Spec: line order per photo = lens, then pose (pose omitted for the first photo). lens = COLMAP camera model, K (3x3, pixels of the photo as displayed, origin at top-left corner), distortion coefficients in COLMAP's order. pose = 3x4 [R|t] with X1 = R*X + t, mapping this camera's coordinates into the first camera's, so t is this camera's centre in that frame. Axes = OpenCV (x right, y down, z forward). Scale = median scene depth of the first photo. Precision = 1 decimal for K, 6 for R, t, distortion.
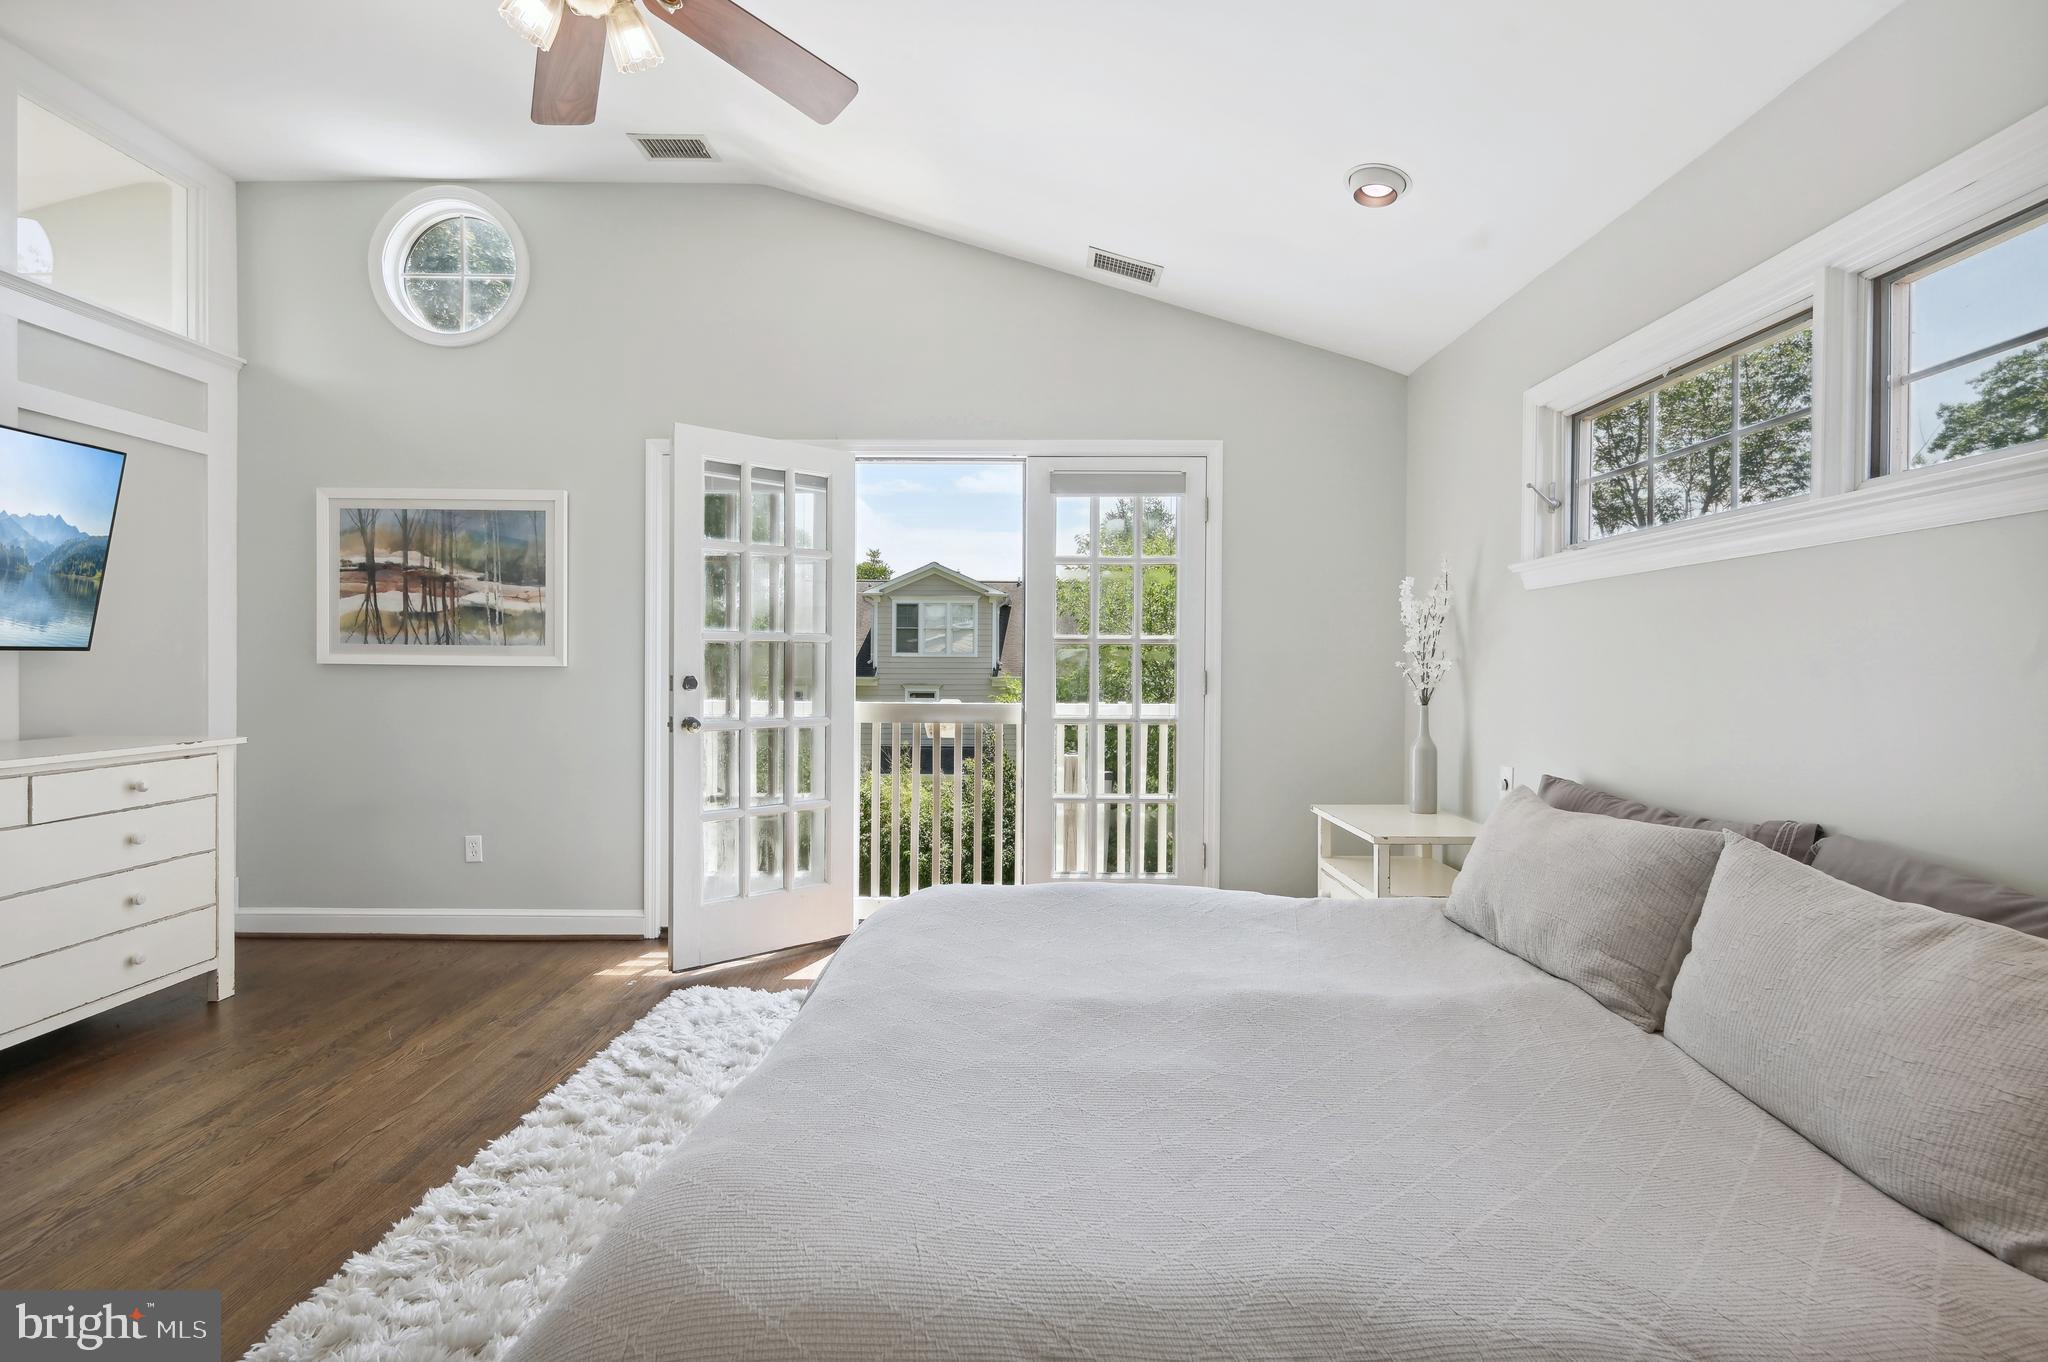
lens RADIAL K [[904.9, 0, 1020.1], [0, 904.9, 671.5], [0, 0, 1]] dist [0.000131, -0.000806]
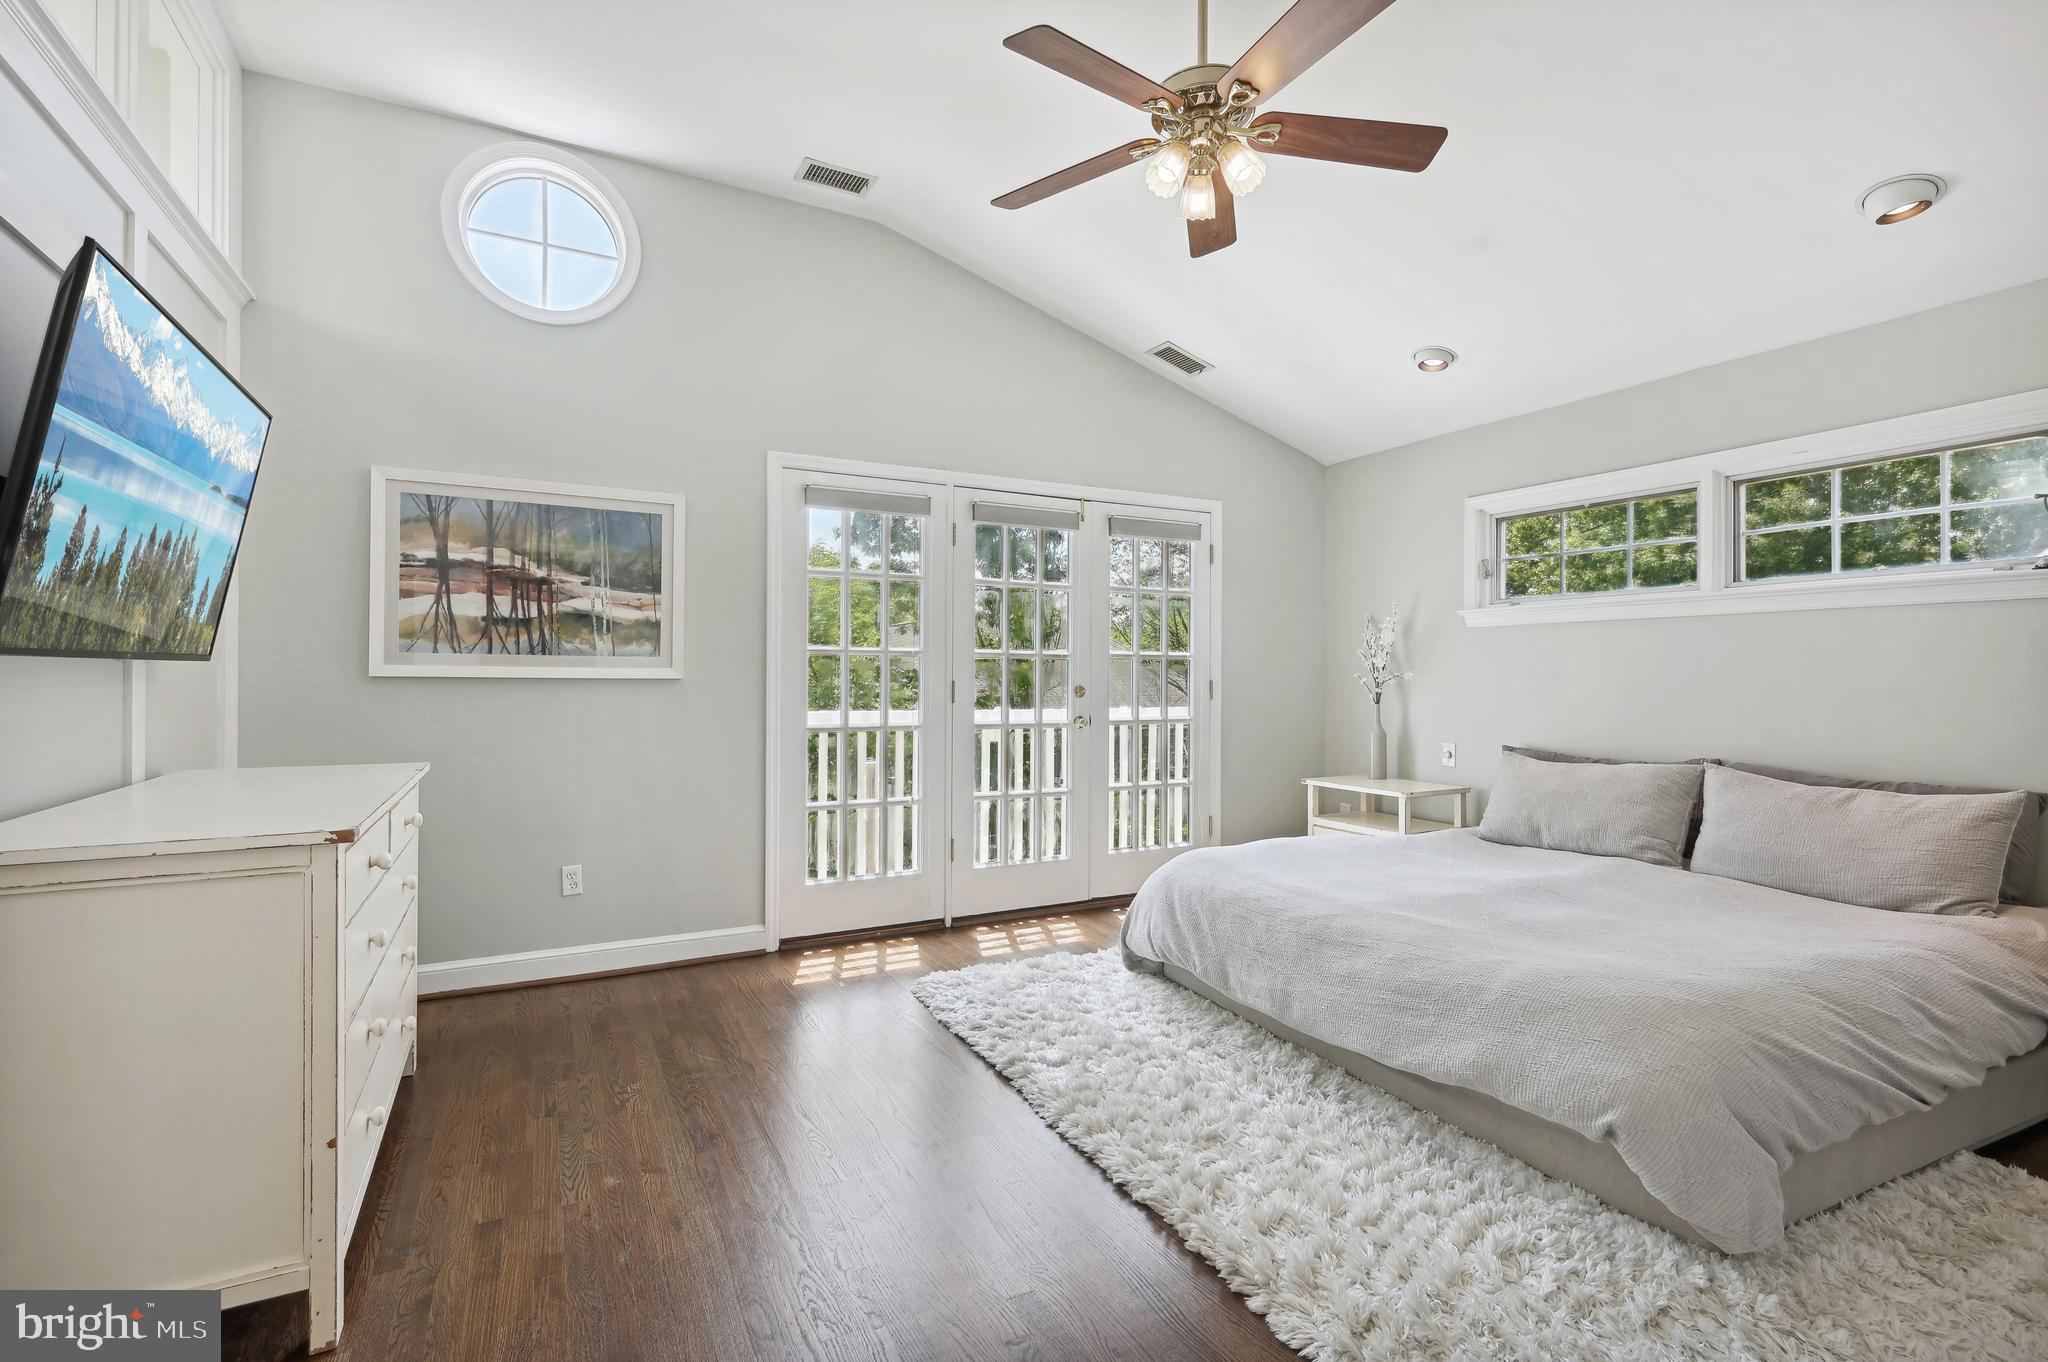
lens RADIAL K [[923.5, 0, 1020.6], [0, 923.5, 673.9], [0, 0, 1]] dist [0.000861, -0.000086]
pose [[0.885238, -0.001211, 0.465138, -0.640826], [0.003429, 0.999986, -0.003923, -0.005741], [-0.465127, 0.005067, 0.885230, -0.028759]]
